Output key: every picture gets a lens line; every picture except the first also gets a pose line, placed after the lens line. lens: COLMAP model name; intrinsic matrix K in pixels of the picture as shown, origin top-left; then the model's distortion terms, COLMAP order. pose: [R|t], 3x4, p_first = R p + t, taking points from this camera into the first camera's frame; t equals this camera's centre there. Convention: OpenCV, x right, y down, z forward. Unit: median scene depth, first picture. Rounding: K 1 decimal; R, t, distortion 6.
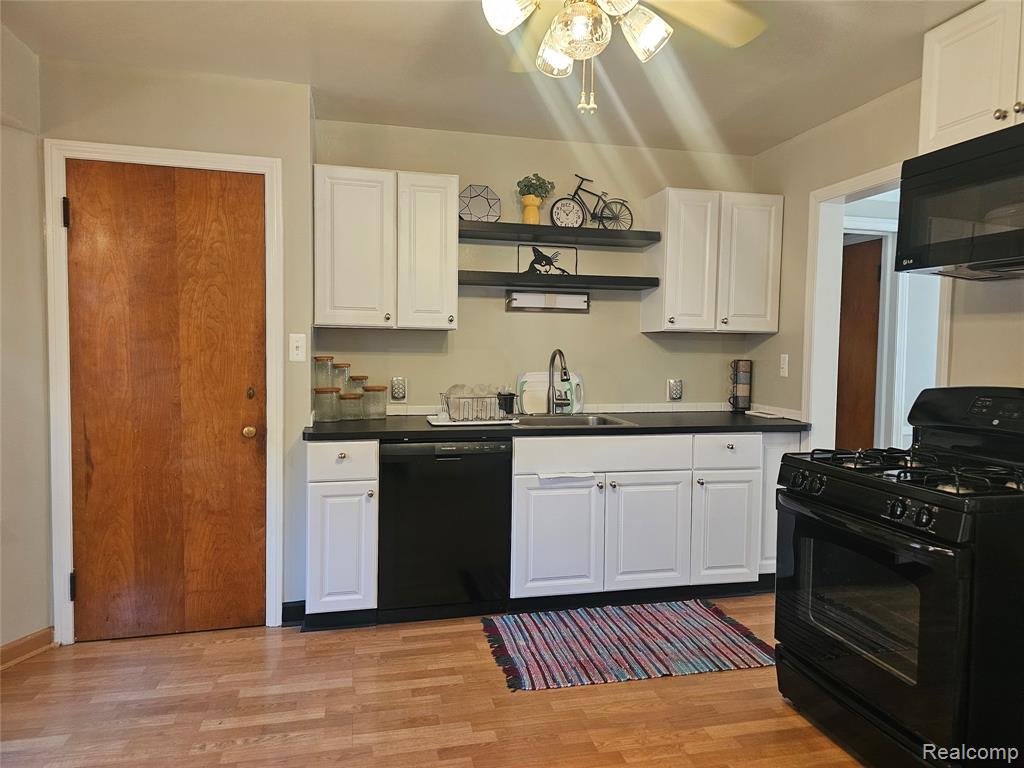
lens RADIAL K [[662.3, 0, 522.9], [0, 662.3, 382.4], [0, 0, 1]] dist [0.037150, -0.001844]
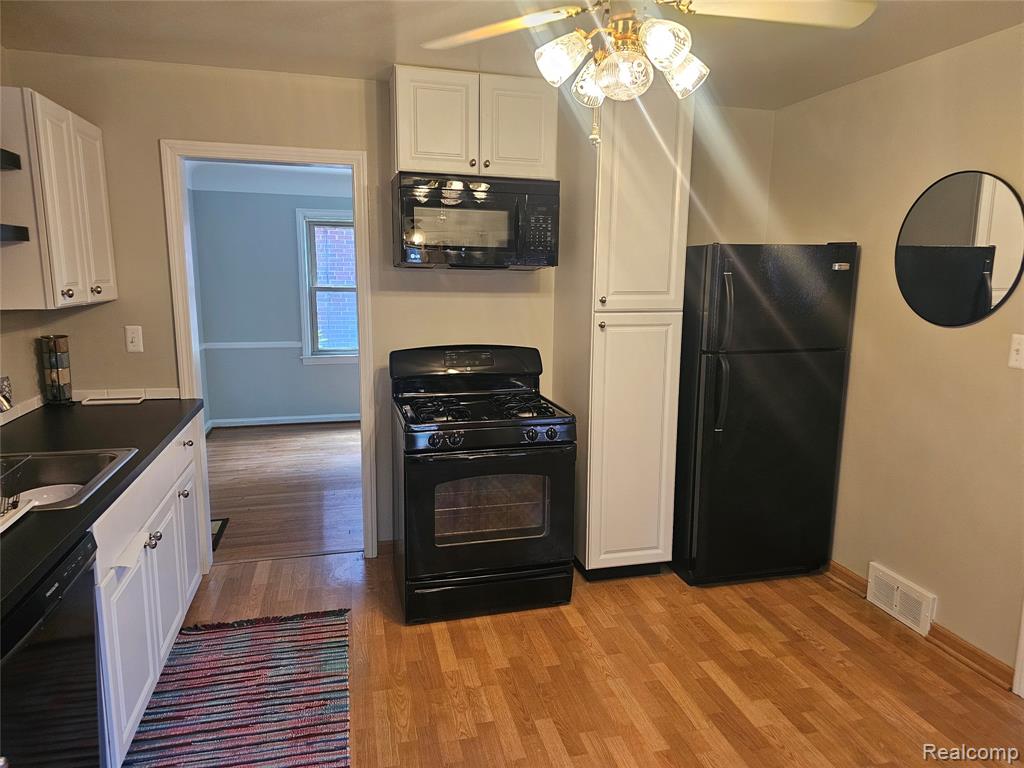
lens RADIAL K [[662.3, 0, 522.9], [0, 662.3, 382.4], [0, 0, 1]] dist [0.037150, -0.001844]
pose [[0.011570, -0.173018, 0.984851, -0.594359], [0.044674, 0.984023, 0.172348, -0.125137], [-0.998935, 0.042003, 0.019114, 0.637681]]
